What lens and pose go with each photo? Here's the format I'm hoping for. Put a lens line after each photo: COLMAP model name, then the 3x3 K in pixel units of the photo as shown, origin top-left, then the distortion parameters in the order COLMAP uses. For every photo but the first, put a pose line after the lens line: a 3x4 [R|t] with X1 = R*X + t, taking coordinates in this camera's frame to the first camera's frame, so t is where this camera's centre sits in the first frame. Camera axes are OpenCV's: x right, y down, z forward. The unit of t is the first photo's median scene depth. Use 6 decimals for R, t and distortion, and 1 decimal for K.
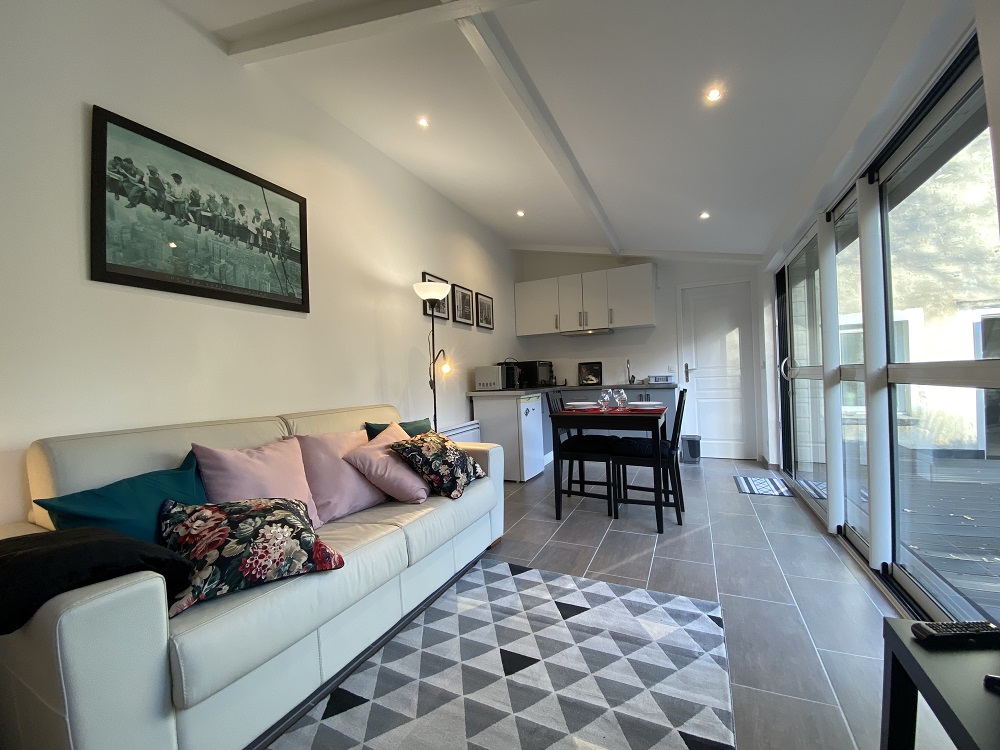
lens RADIAL K [[400.6, 0, 494.8], [0, 400.6, 390.4], [0, 0, 1]] dist [-0.035491, -0.001174]
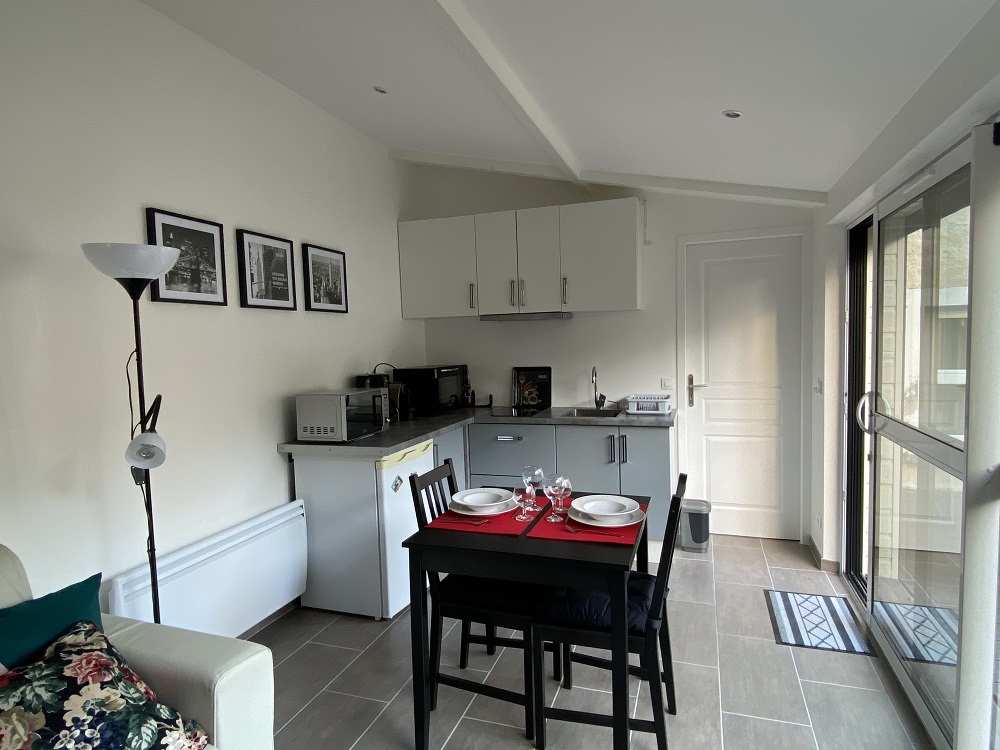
lens RADIAL K [[573.3, 0, 511.4], [0, 573.3, 400.7], [0, 0, 1]] dist [-0.002329, 0.000490]
pose [[0.989756, -0.004748, 0.142690, 0.146175], [-0.005564, 0.997405, 0.071779, -0.129561], [-0.142661, -0.071838, 0.987161, 0.293531]]
